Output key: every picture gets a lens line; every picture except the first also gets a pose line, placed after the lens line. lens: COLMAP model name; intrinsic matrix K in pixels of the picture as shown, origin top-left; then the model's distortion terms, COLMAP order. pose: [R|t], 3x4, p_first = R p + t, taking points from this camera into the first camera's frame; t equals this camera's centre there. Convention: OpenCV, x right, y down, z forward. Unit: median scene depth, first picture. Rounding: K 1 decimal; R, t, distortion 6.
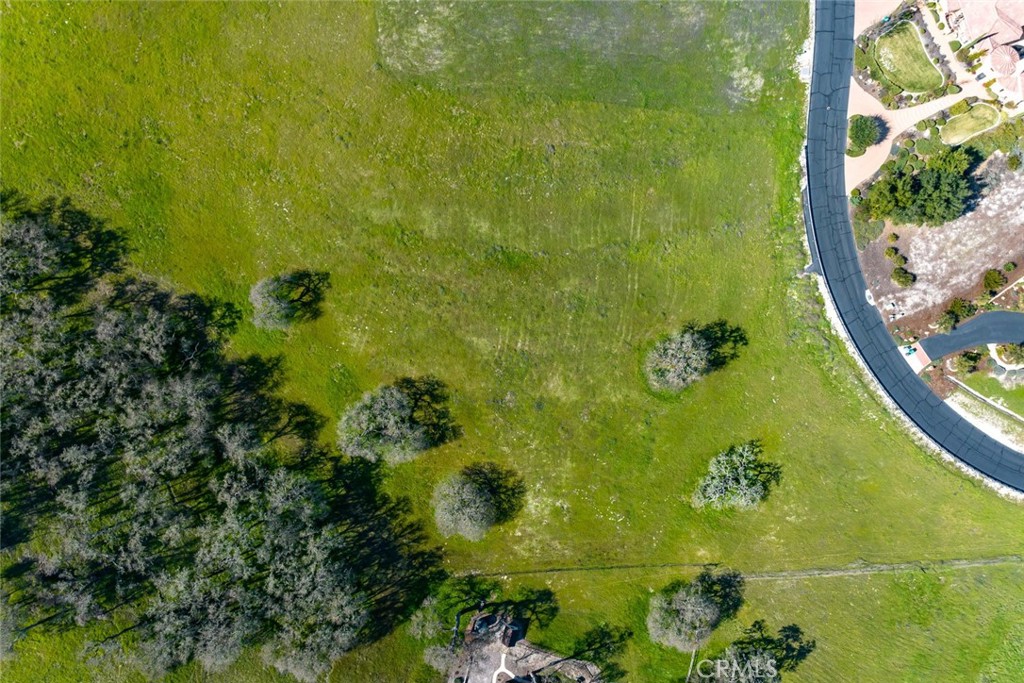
lens RADIAL K [[718.2, 0, 517.1], [0, 718.2, 344.4], [0, 0, 1]] dist [-0.036975, 0.007495]
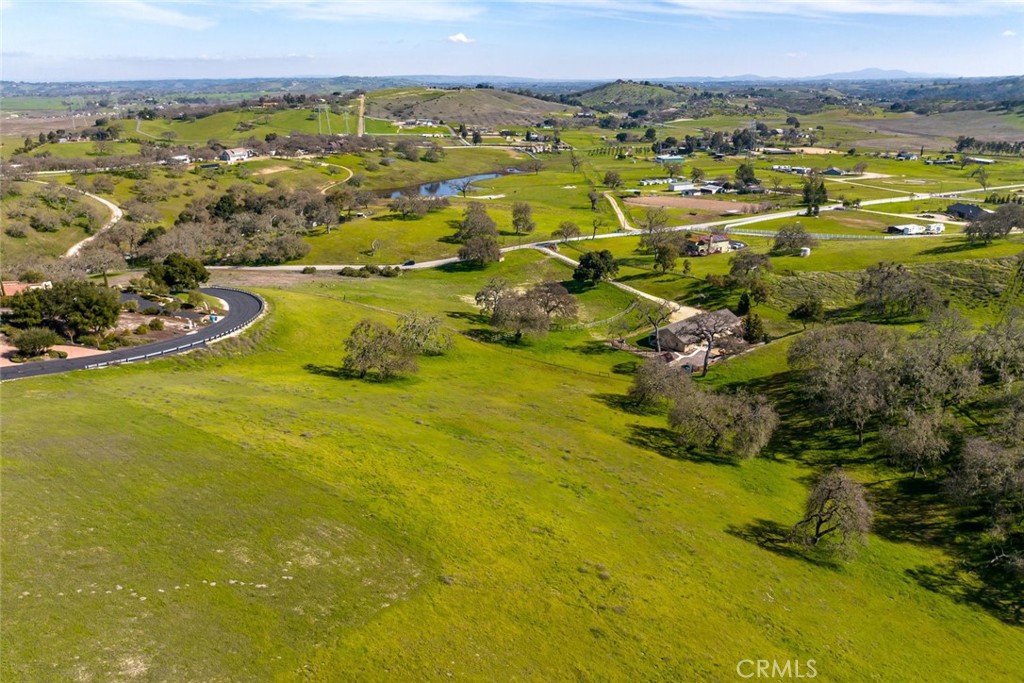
lens RADIAL K [[707.2, 0, 504.0], [0, 707.2, 326.5], [0, 0, 1]] dist [-0.033928, -0.000999]
pose [[-0.838349, -0.169415, 0.518141, -0.365260], [0.545055, -0.244304, 0.802016, -0.585714], [-0.009290, 0.954785, 0.297153, 0.654896]]
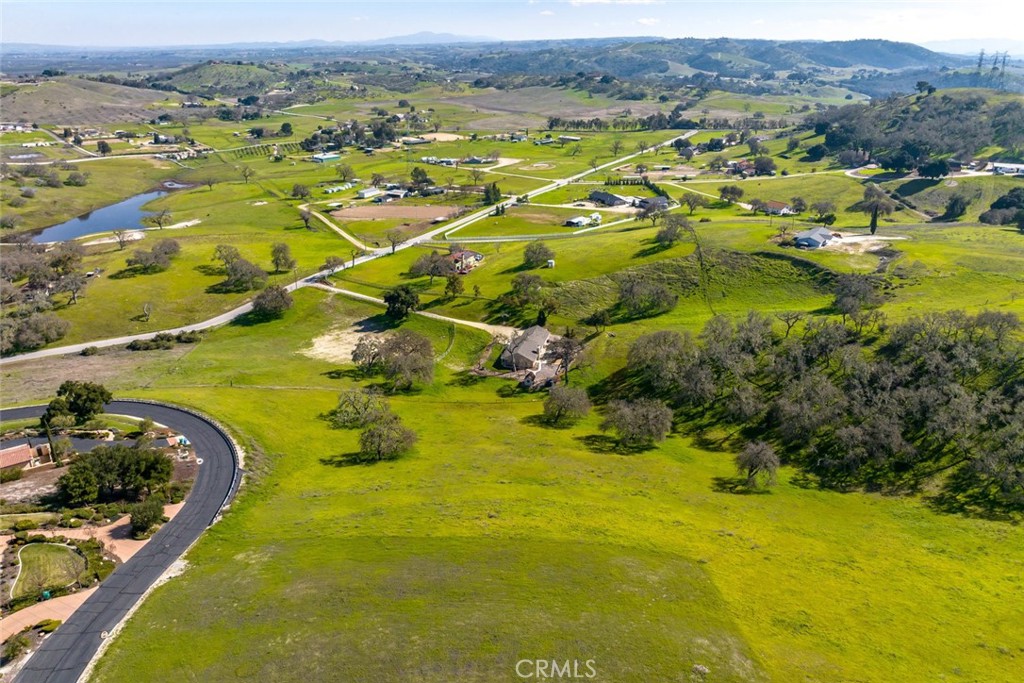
lens RADIAL K [[714.2, 0, 488.6], [0, 714.2, 297.3], [0, 0, 1]] dist [-0.041931, 0.000039]
pose [[-0.999242, 0.001573, 0.038885, 0.014813], [0.036618, -0.300338, 0.953130, -0.946011], [0.013178, 0.953832, 0.300052, 0.421311]]
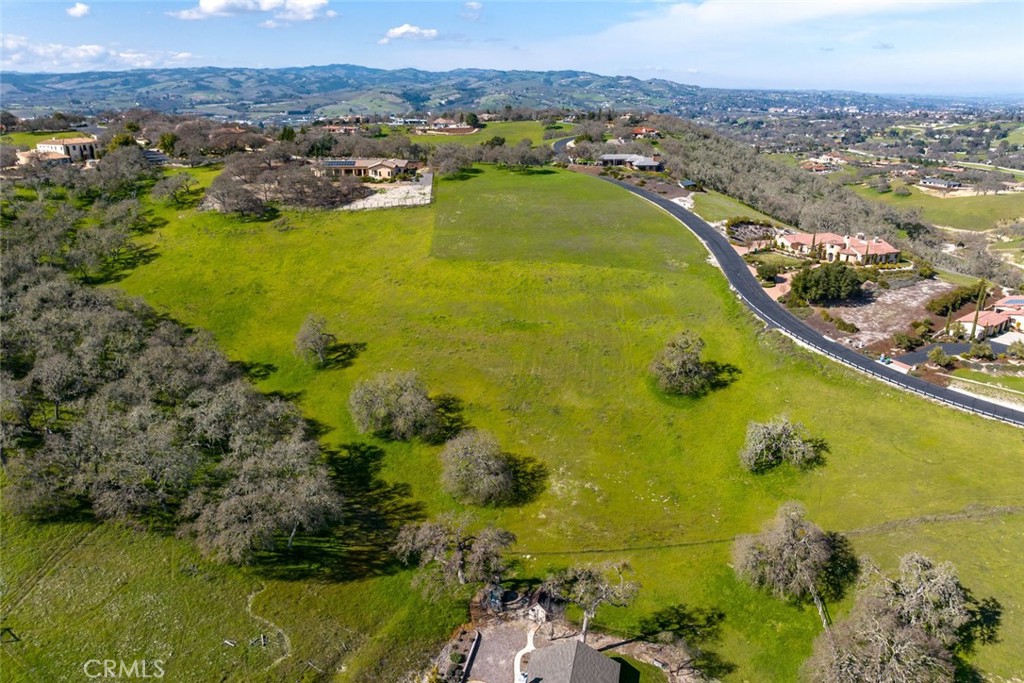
lens RADIAL K [[718.2, 0, 517.1], [0, 718.2, 344.4], [0, 0, 1]] dist [-0.036975, 0.007495]
pose [[0.999500, -0.001037, 0.031616, -0.052308], [0.029808, 0.365384, -0.930379, 0.961973], [-0.010587, 0.930856, 0.365233, 0.553286]]
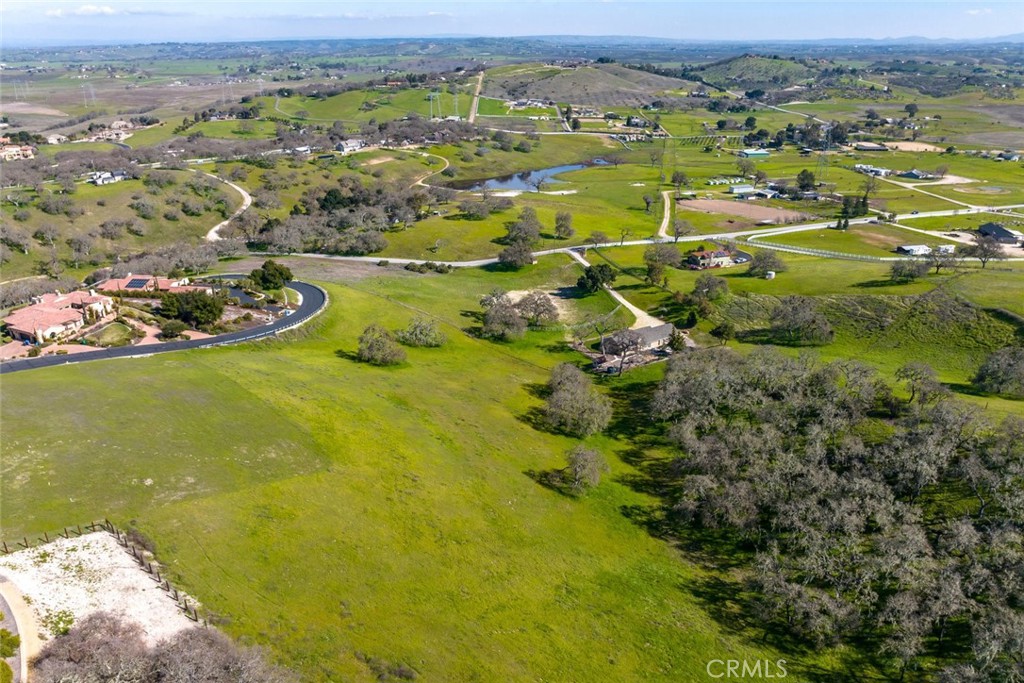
lens RADIAL K [[701.5, 0, 503.6], [0, 701.5, 339.8], [0, 0, 1]] dist [-0.036244, 0.004851]
pose [[-0.727817, -0.256498, 0.635996, -0.796165], [0.685657, -0.255219, 0.681717, -0.716007], [-0.012541, 0.932241, 0.361622, 0.453995]]
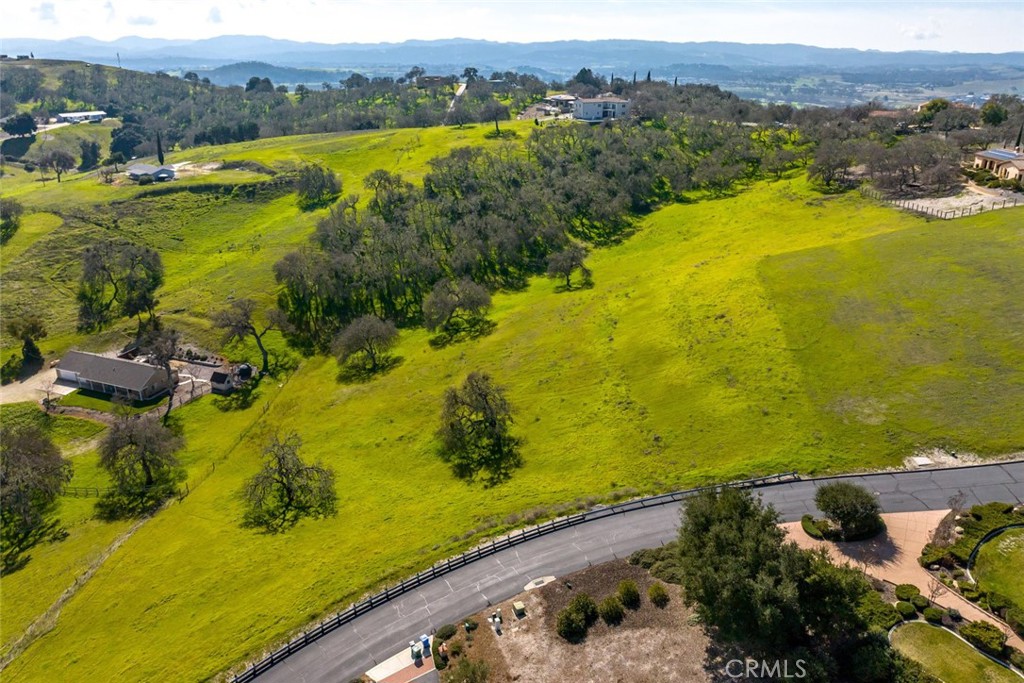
lens RADIAL K [[718.2, 0, 517.1], [0, 718.2, 344.4], [0, 0, 1]] dist [-0.036975, 0.007495]
pose [[-0.099580, 0.375850, -0.921314, 0.857127], [-0.994832, -0.019137, 0.099719, -0.092239], [0.019848, 0.926483, 0.375813, 0.613708]]
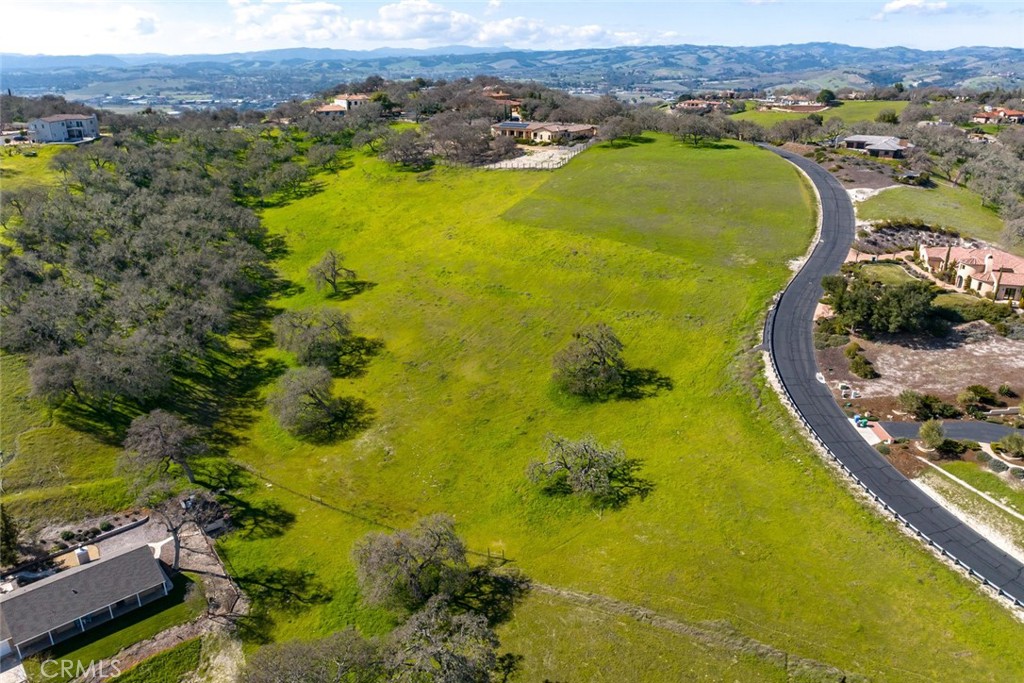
lens RADIAL K [[718.2, 0, 517.1], [0, 718.2, 344.4], [0, 0, 1]] dist [-0.036975, 0.007495]
pose [[0.837113, 0.206174, -0.506690, 0.584696], [-0.546950, 0.331296, -0.768823, 0.747573], [0.009353, 0.920725, 0.390099, 0.587312]]
